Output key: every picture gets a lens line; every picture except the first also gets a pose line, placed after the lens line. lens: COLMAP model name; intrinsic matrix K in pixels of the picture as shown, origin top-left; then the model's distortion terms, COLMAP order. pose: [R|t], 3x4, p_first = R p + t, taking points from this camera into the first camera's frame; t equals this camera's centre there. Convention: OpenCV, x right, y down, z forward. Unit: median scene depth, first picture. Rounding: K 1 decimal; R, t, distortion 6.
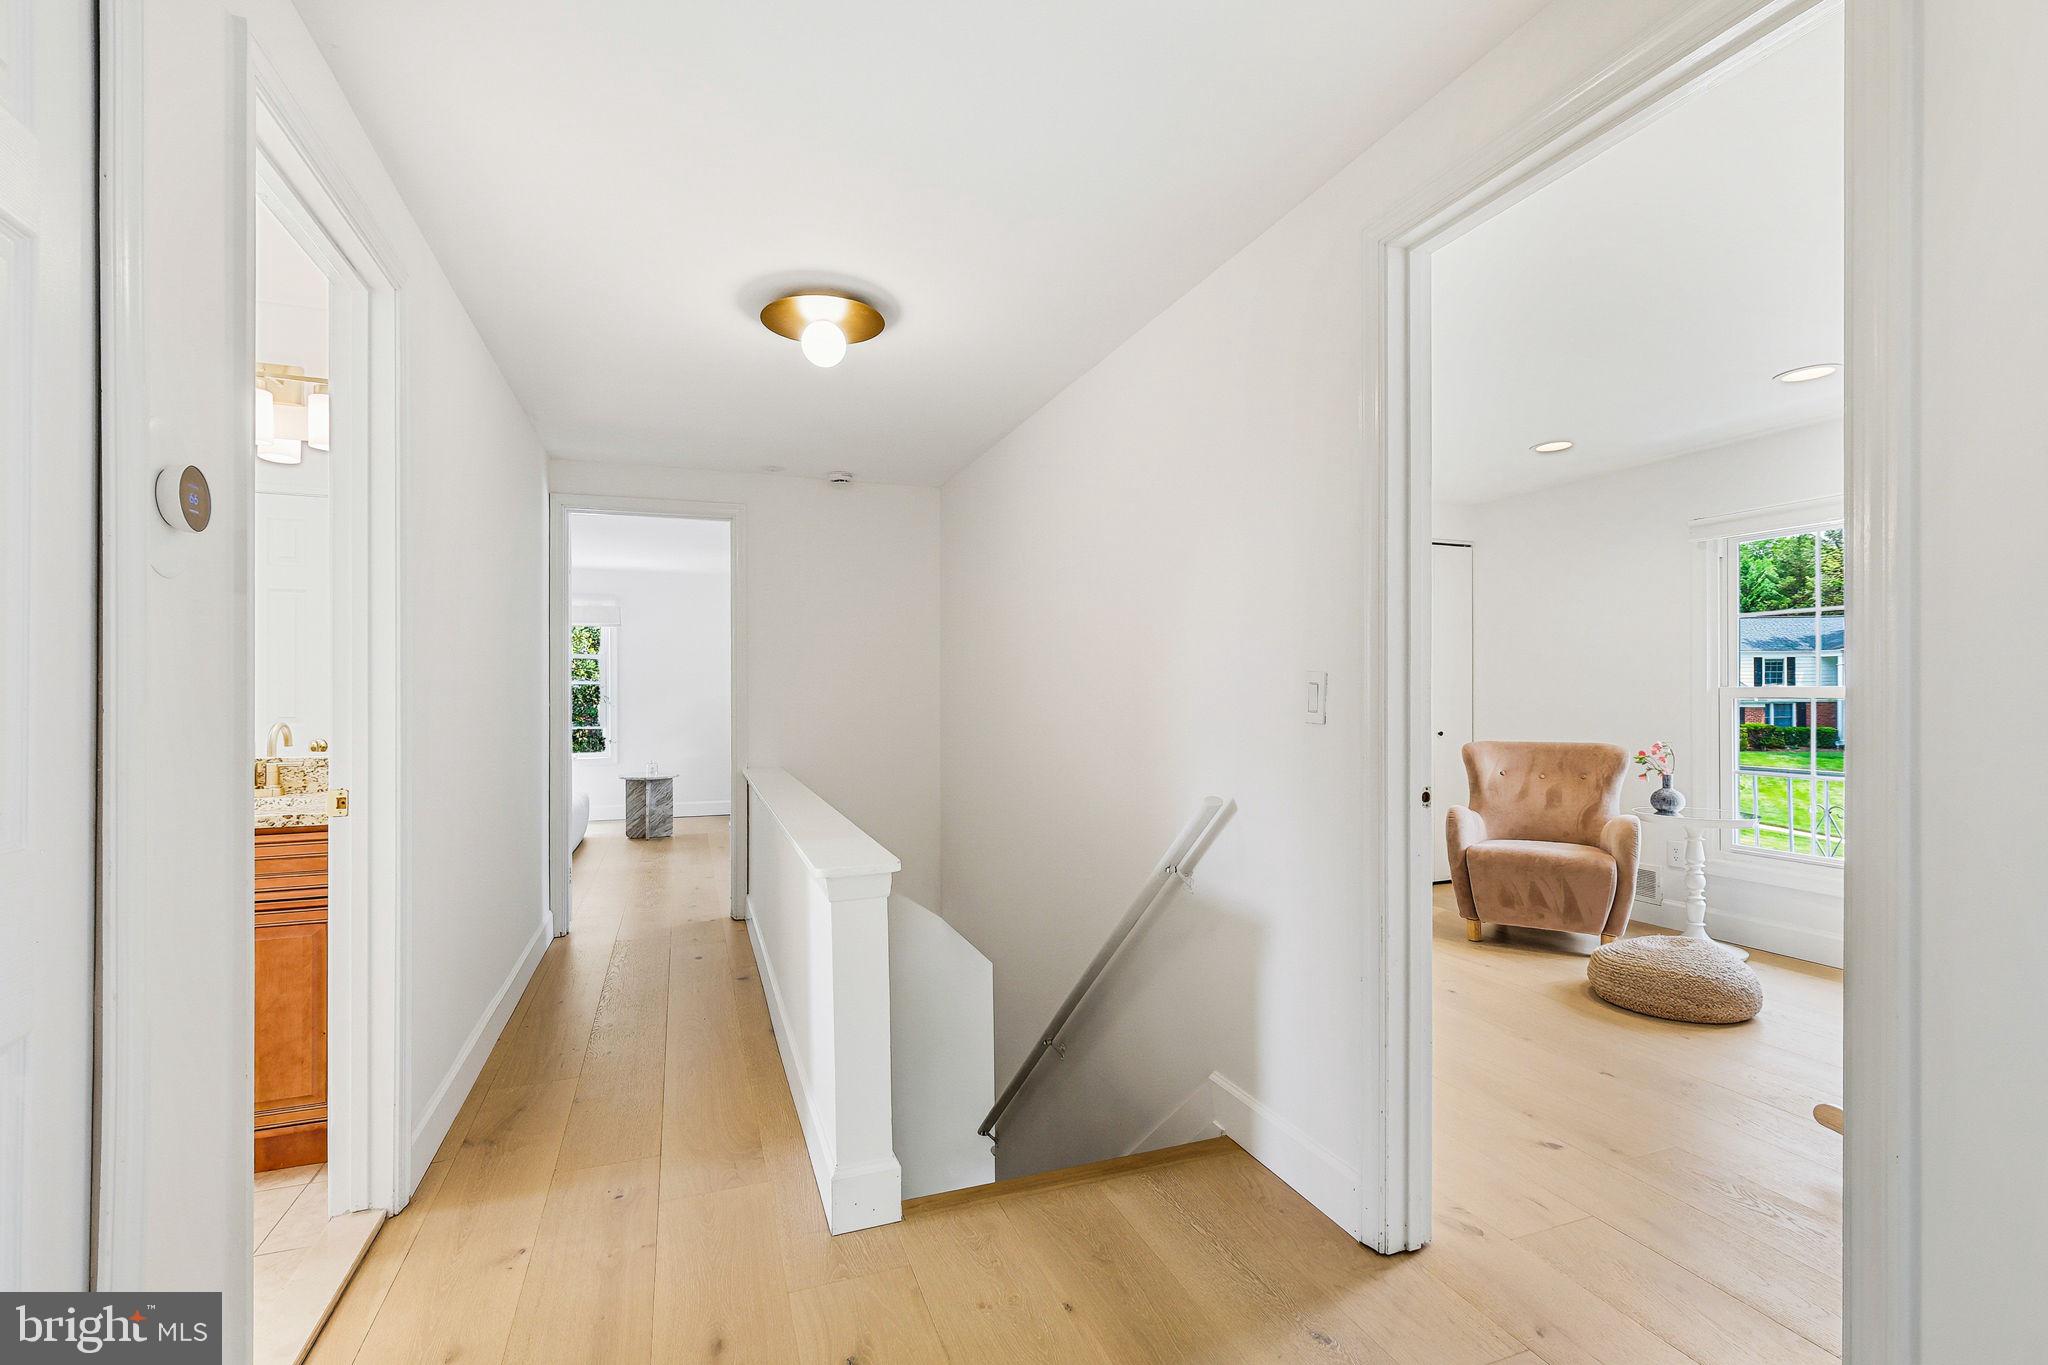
lens RADIAL K [[902.9, 0, 1025.4], [0, 902.9, 680.0], [0, 0, 1]] dist [-0.002112, 0.000063]
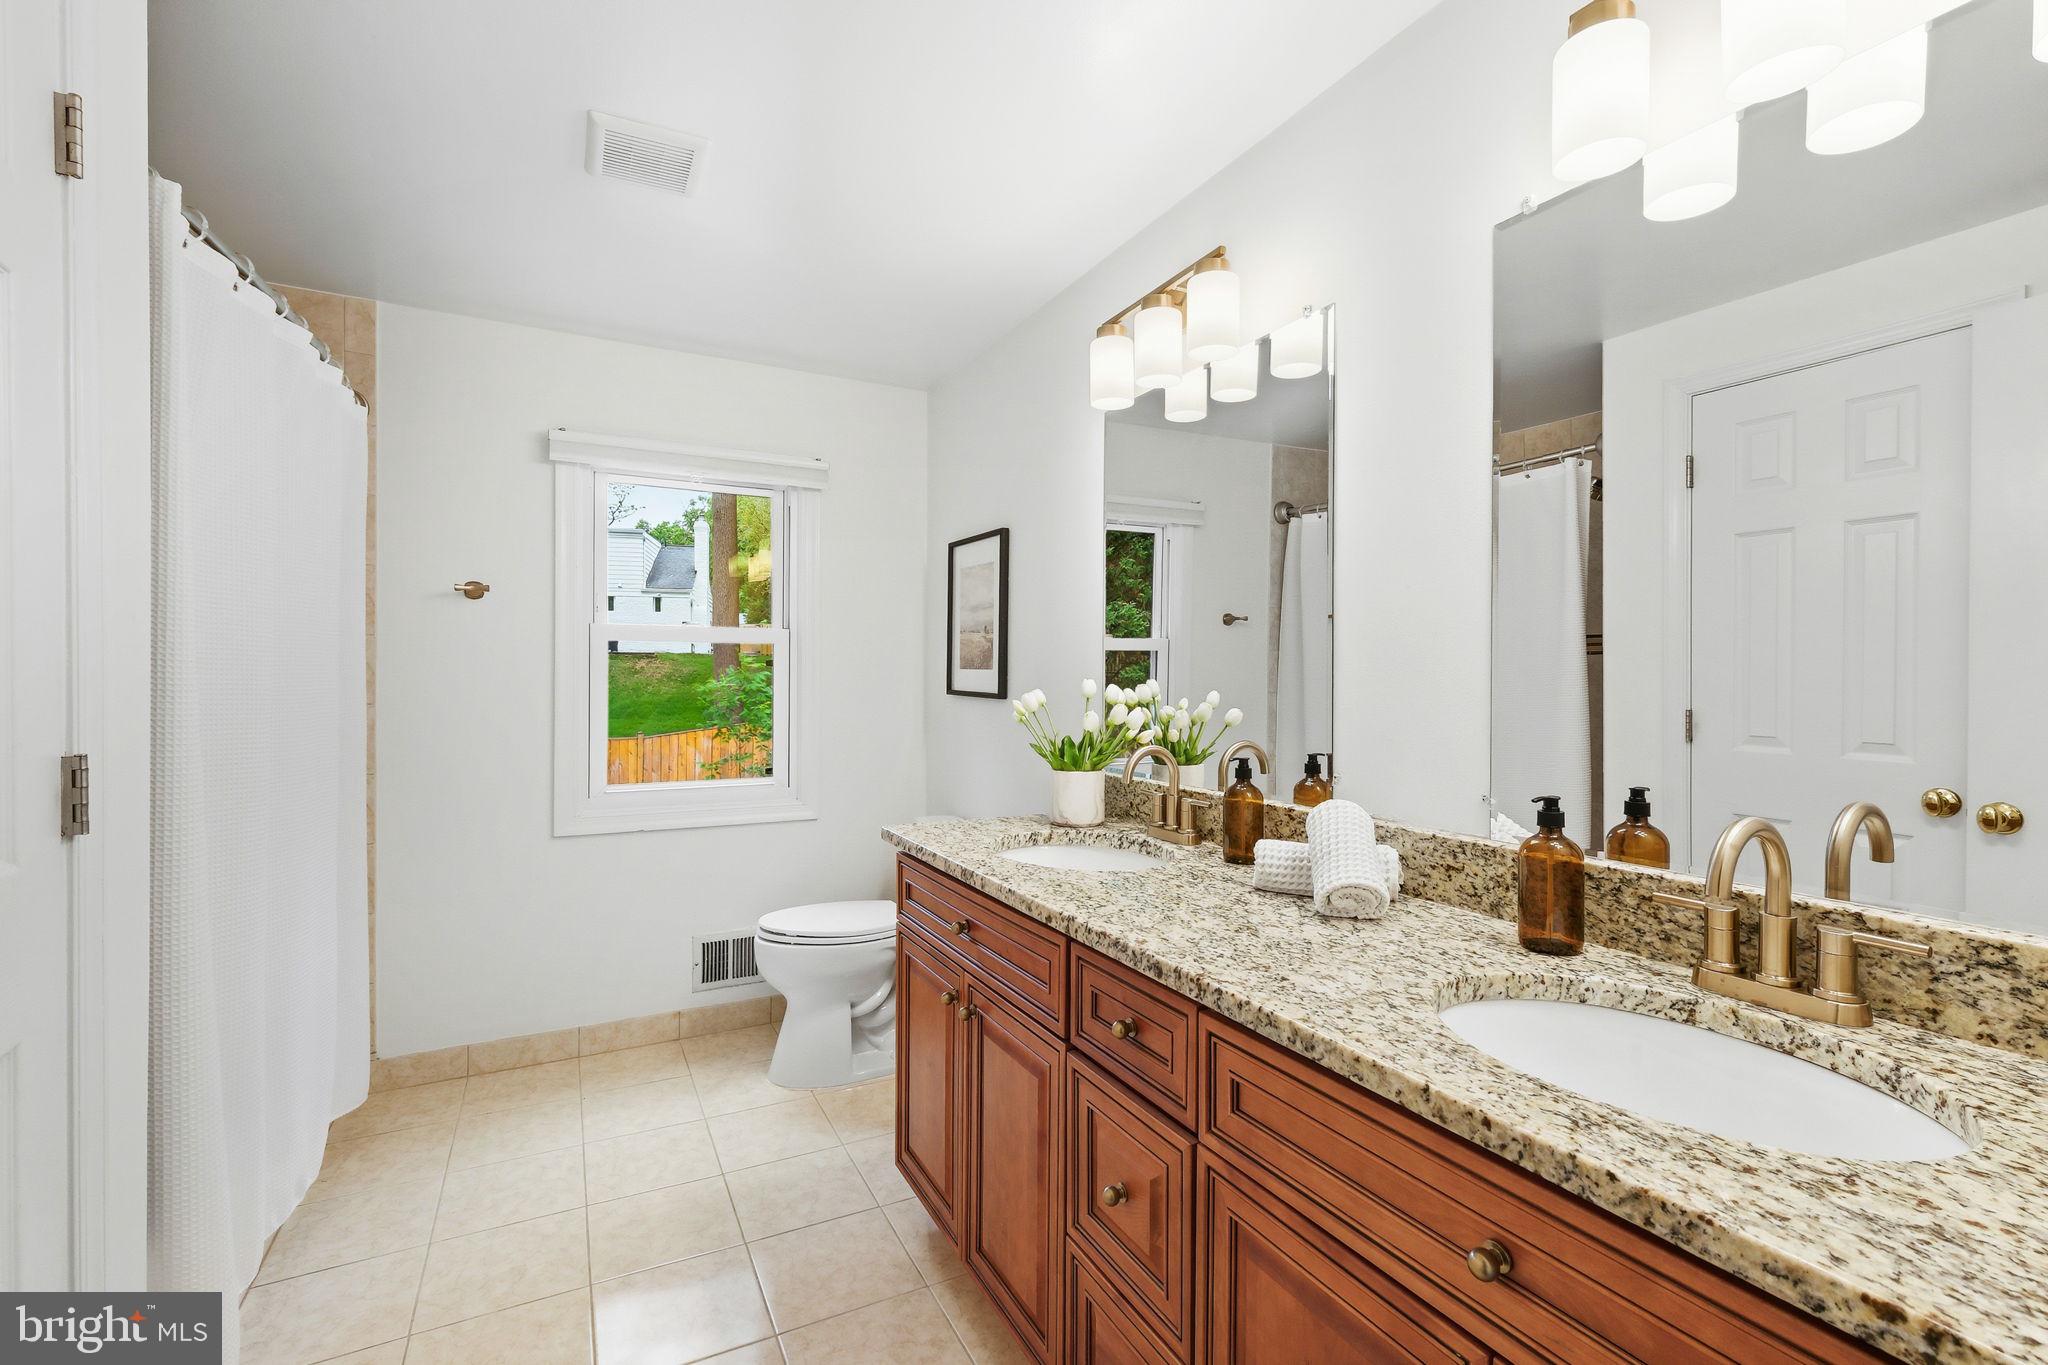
lens RADIAL K [[902.9, 0, 1025.4], [0, 902.9, 680.0], [0, 0, 1]] dist [-0.002112, 0.000063]
pose [[0.124935, 0.007688, -0.992135, -0.513864], [0.002203, 0.999965, 0.008026, -0.010050], [0.992163, -0.003189, 0.124913, 0.627214]]
